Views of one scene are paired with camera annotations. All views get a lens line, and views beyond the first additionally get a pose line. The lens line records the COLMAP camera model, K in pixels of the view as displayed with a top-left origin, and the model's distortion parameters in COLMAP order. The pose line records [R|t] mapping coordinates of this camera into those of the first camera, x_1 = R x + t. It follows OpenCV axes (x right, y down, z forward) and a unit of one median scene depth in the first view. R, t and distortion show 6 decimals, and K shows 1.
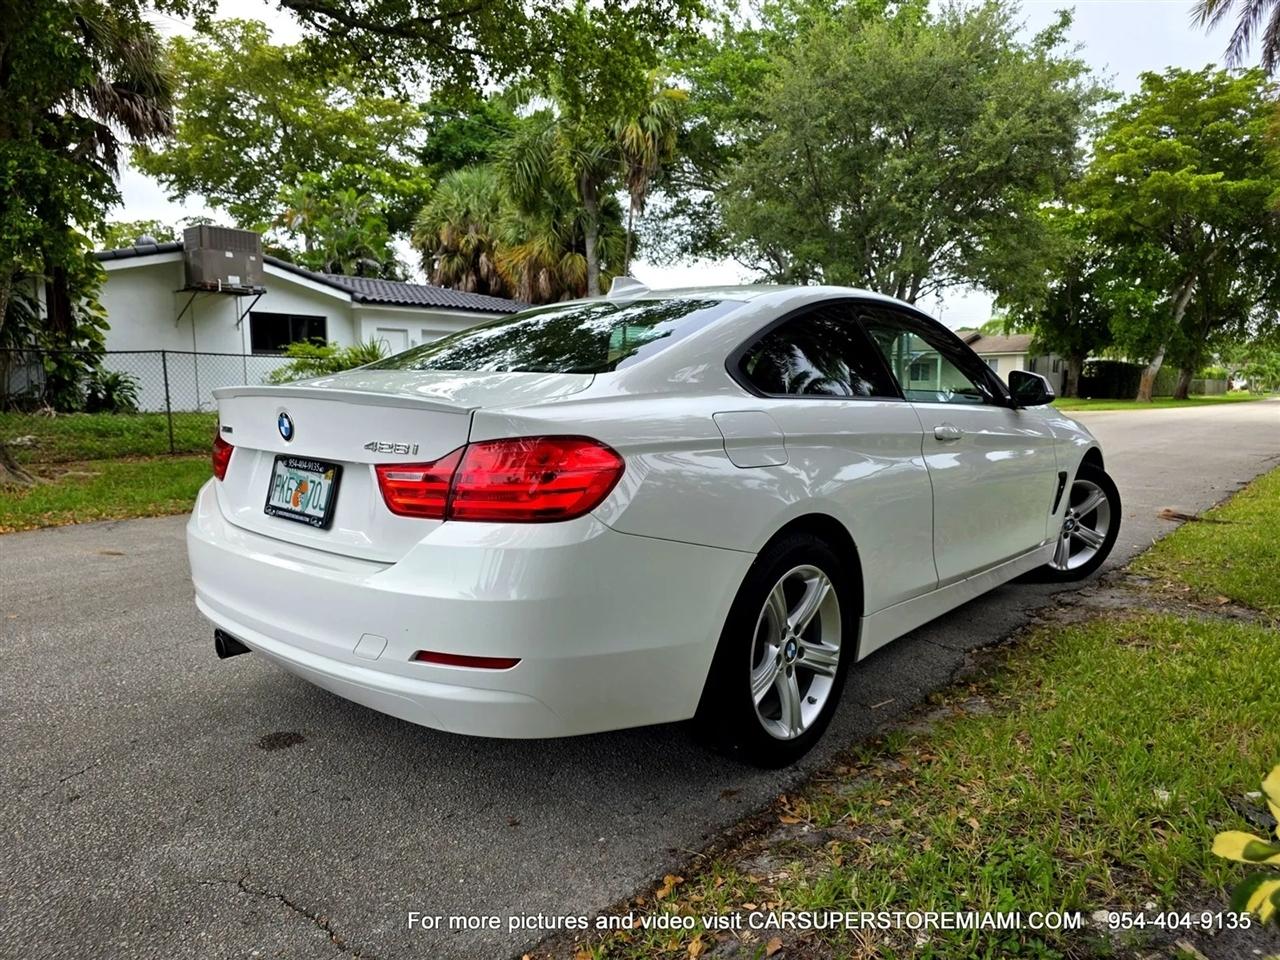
lens RADIAL K [[877.1, 0, 633.5], [0, 877.1, 483.2], [0, 0, 1]] dist [0.045076, -0.040392]
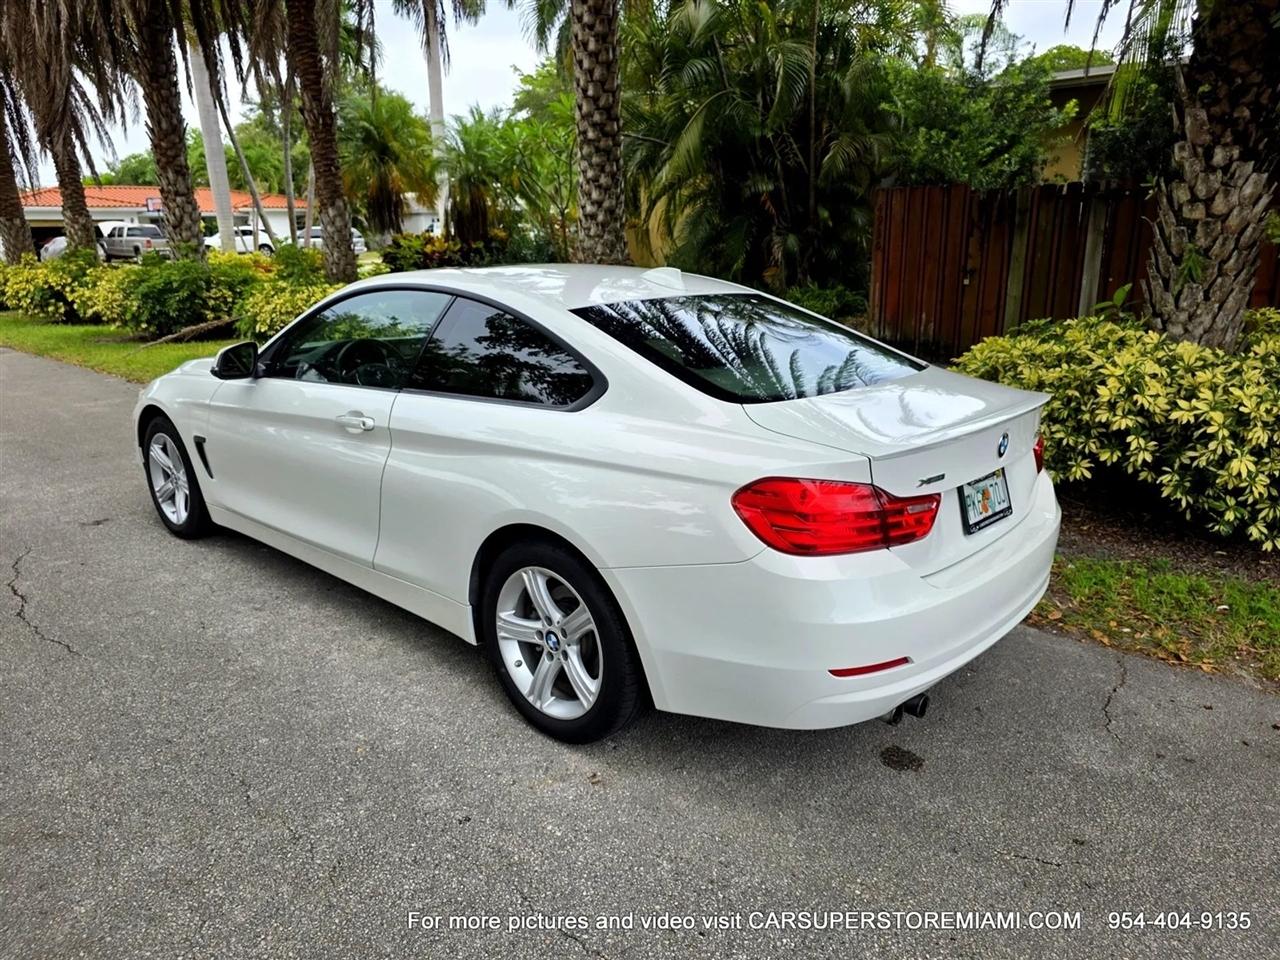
lens RADIAL K [[877.1, 0, 647.7], [0, 877.1, 485.5], [0, 0, 1]] dist [0.045076, -0.040392]
pose [[-0.016137, -0.278524, 0.960294, -0.206721], [0.109199, 0.954183, 0.278587, -0.053032], [-0.993889, 0.109359, 0.015016, 0.198581]]
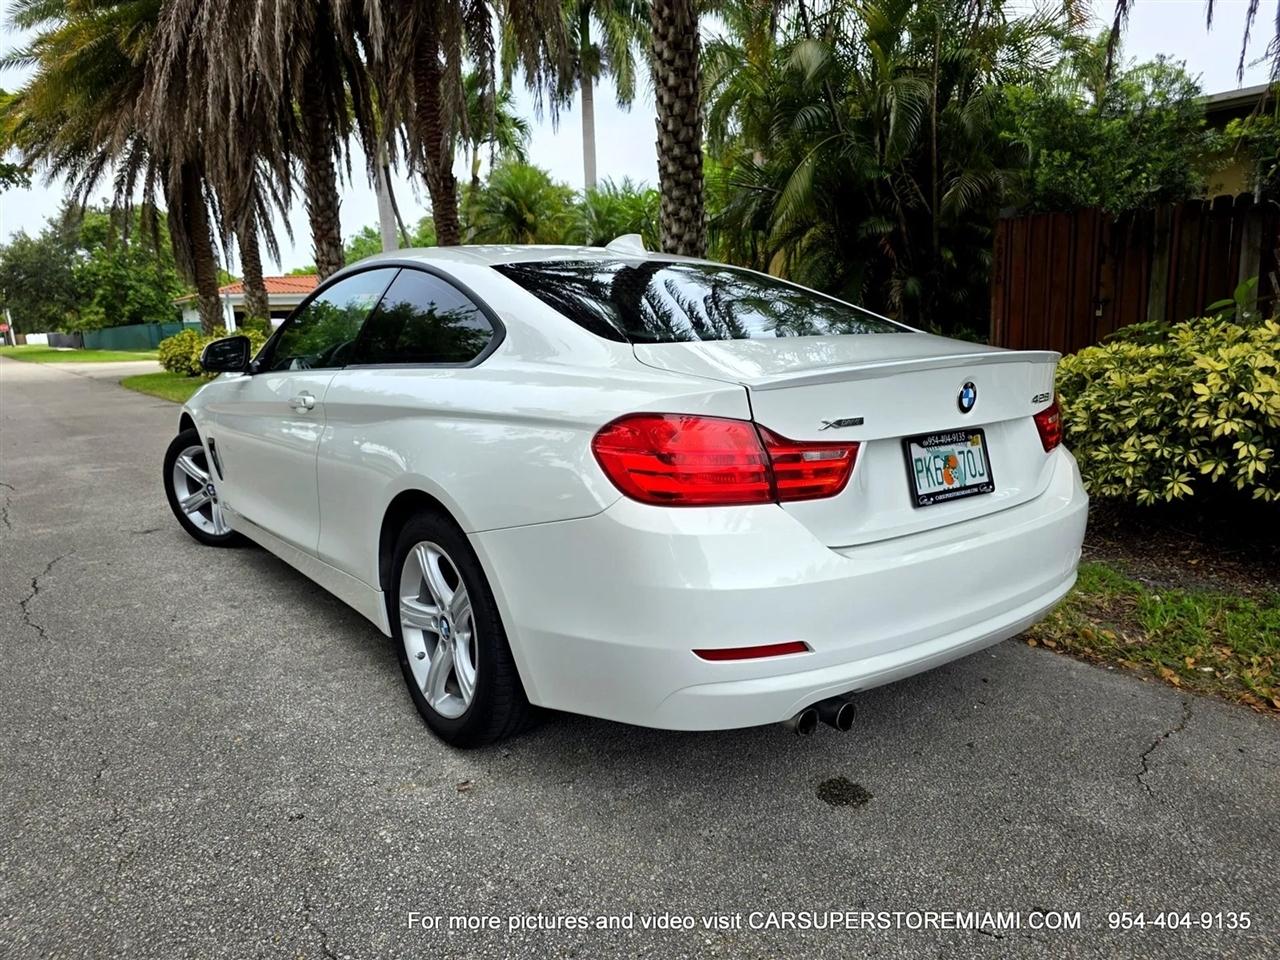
lens RADIAL K [[877.1, 0, 641.8], [0, 877.1, 483.6], [0, 0, 1]] dist [0.045076, -0.040392]
pose [[0.170226, -0.193446, 0.966231, -0.186542], [0.133356, 0.976043, 0.171917, -0.024775], [-0.976340, 0.099588, 0.191945, 0.159166]]
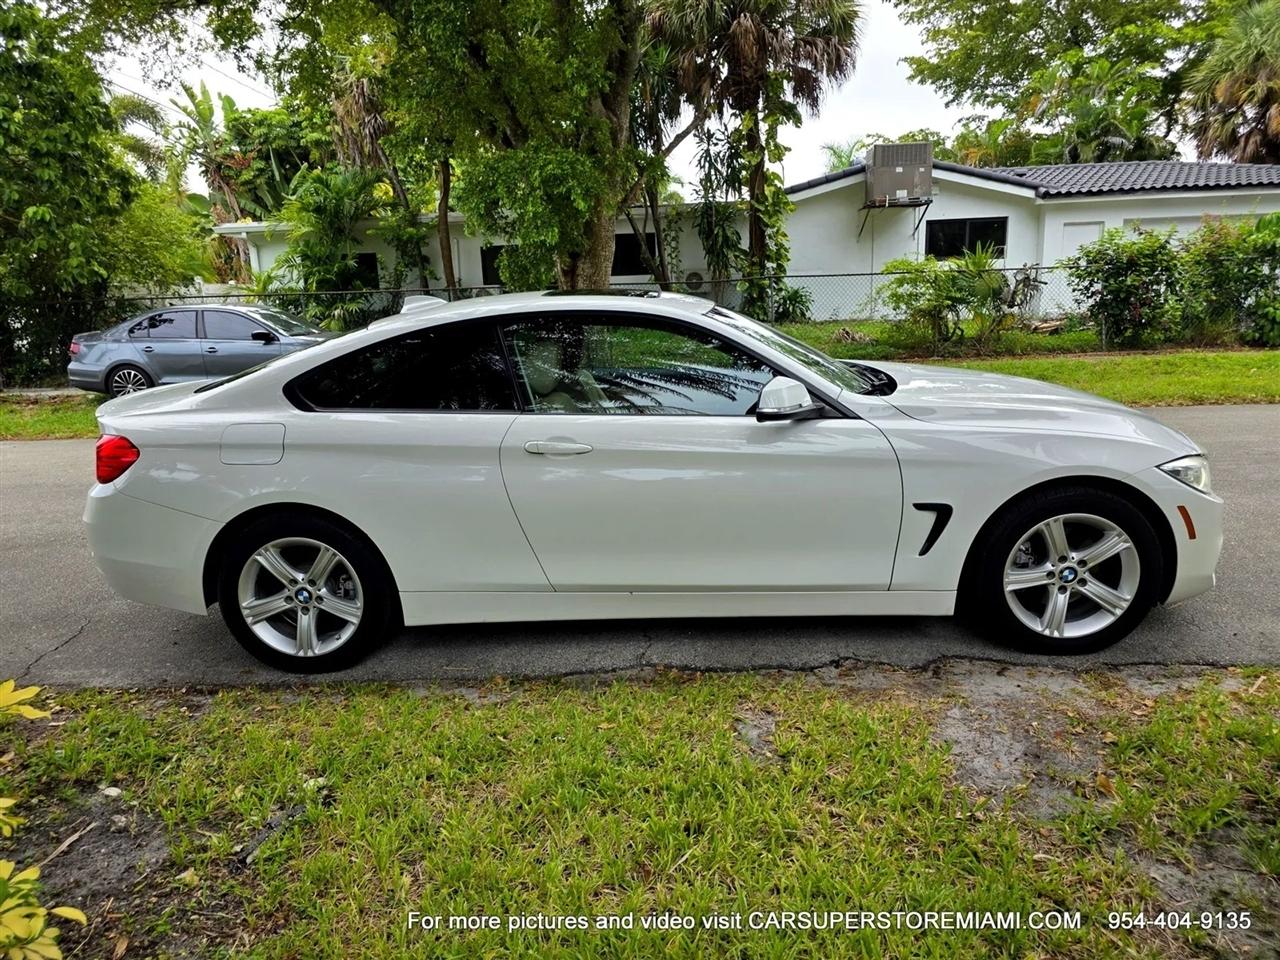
lens RADIAL K [[877.1, 0, 628.2], [0, 877.1, 466.1], [0, 0, 1]] dist [0.045076, -0.040392]
pose [[0.624954, 0.130995, -0.769592, 0.231719], [-0.047796, 0.990392, 0.129766, -0.032712], [0.779197, -0.044314, 0.625211, 0.080290]]
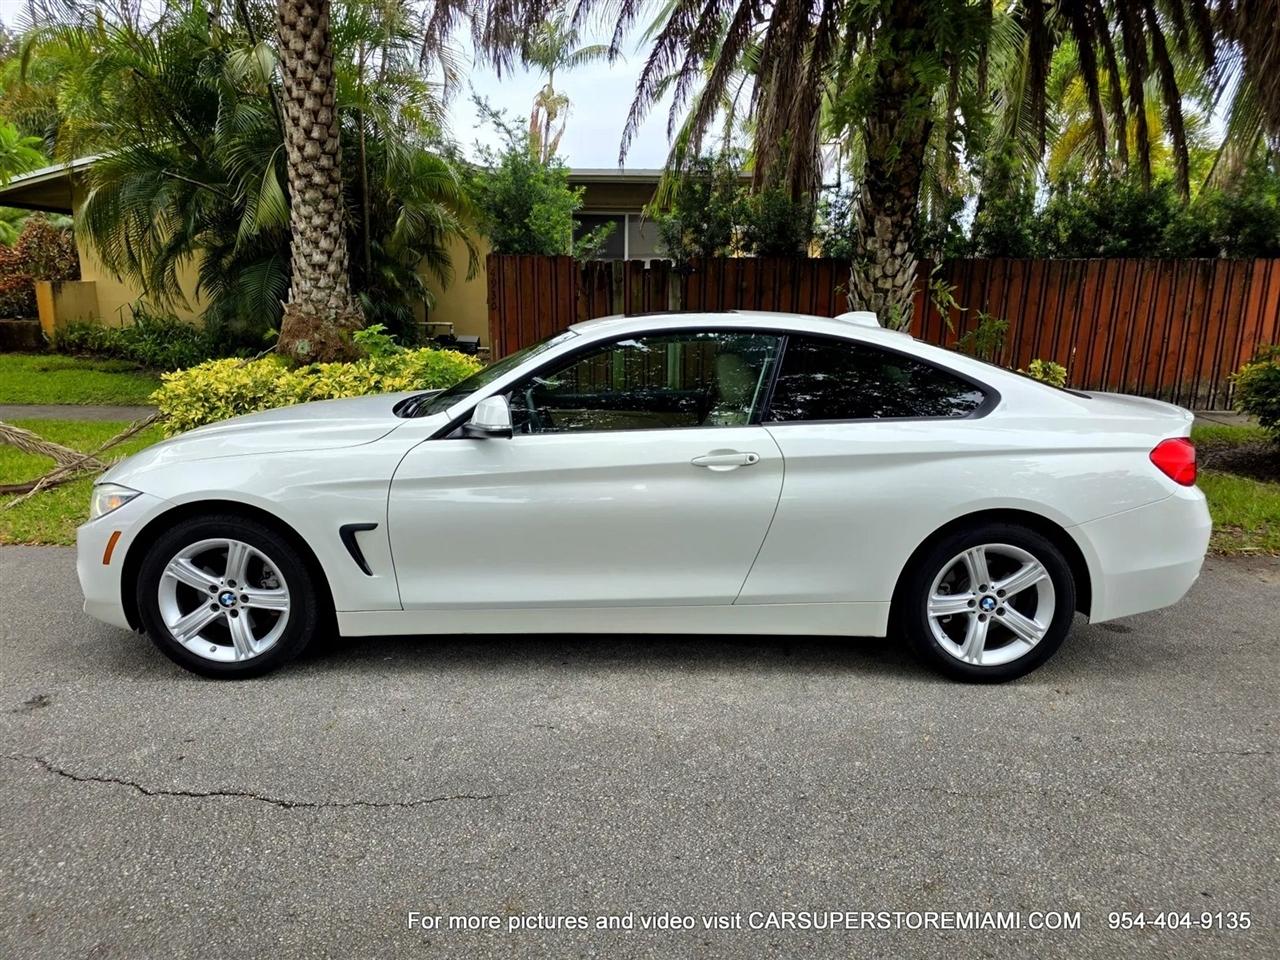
lens RADIAL K [[877.1, 0, 634.9], [0, 877.1, 471.8], [0, 0, 1]] dist [0.045076, -0.040392]
pose [[-0.692565, -0.149520, 0.705689, -0.138648], [0.057204, 0.963818, 0.260353, -0.068956], [-0.719083, 0.220680, -0.658953, 0.411848]]
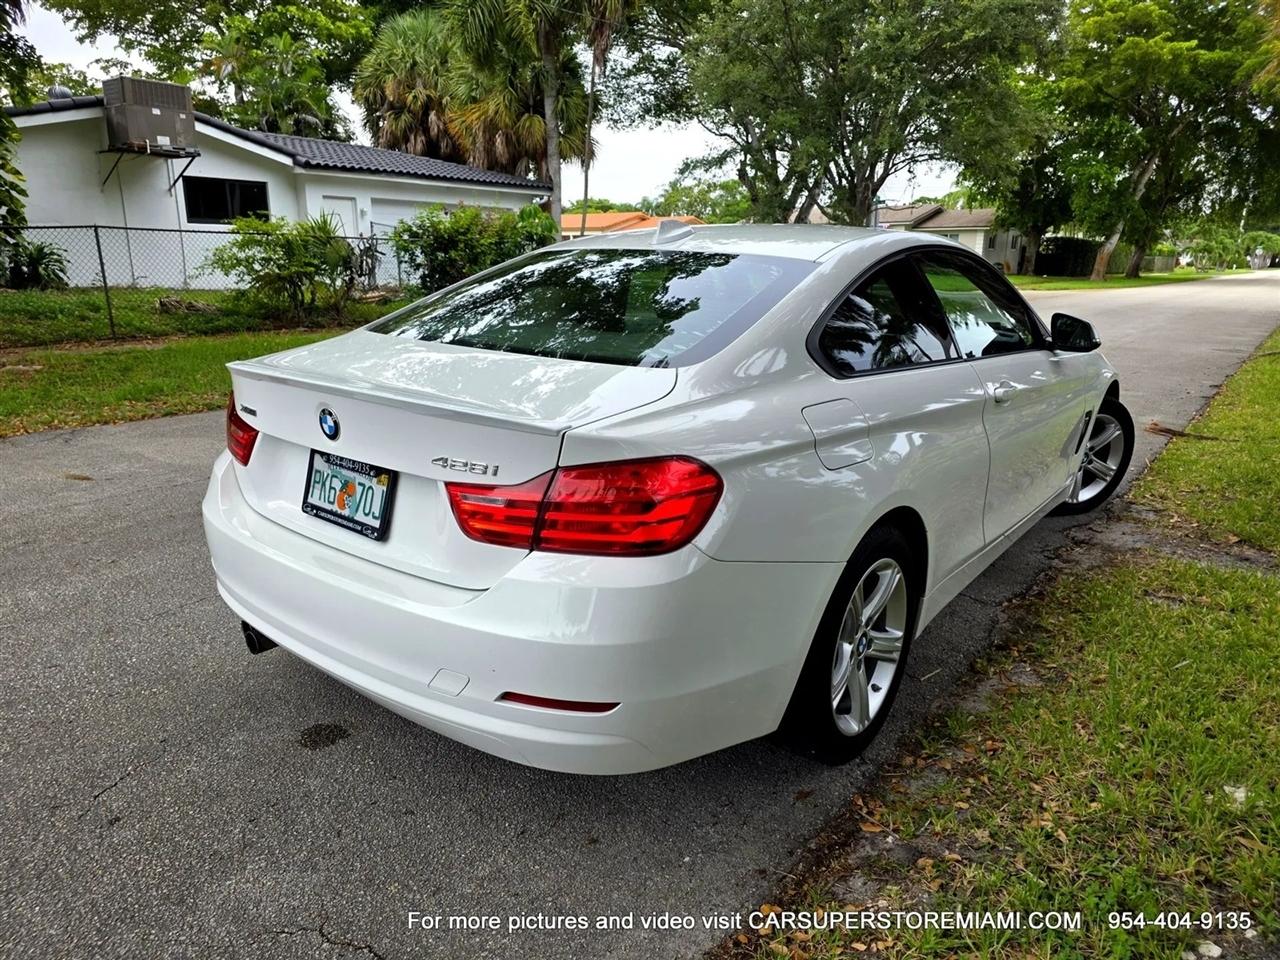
lens RADIAL K [[877.1, 0, 642.7], [0, 877.1, 479.1], [0, 0, 1]] dist [0.045076, -0.040392]
pose [[0.997932, -0.001768, 0.064248, -0.018572], [-0.007350, 0.989924, 0.141411, -0.018770], [-0.063850, -0.141591, 0.987864, 0.012879]]
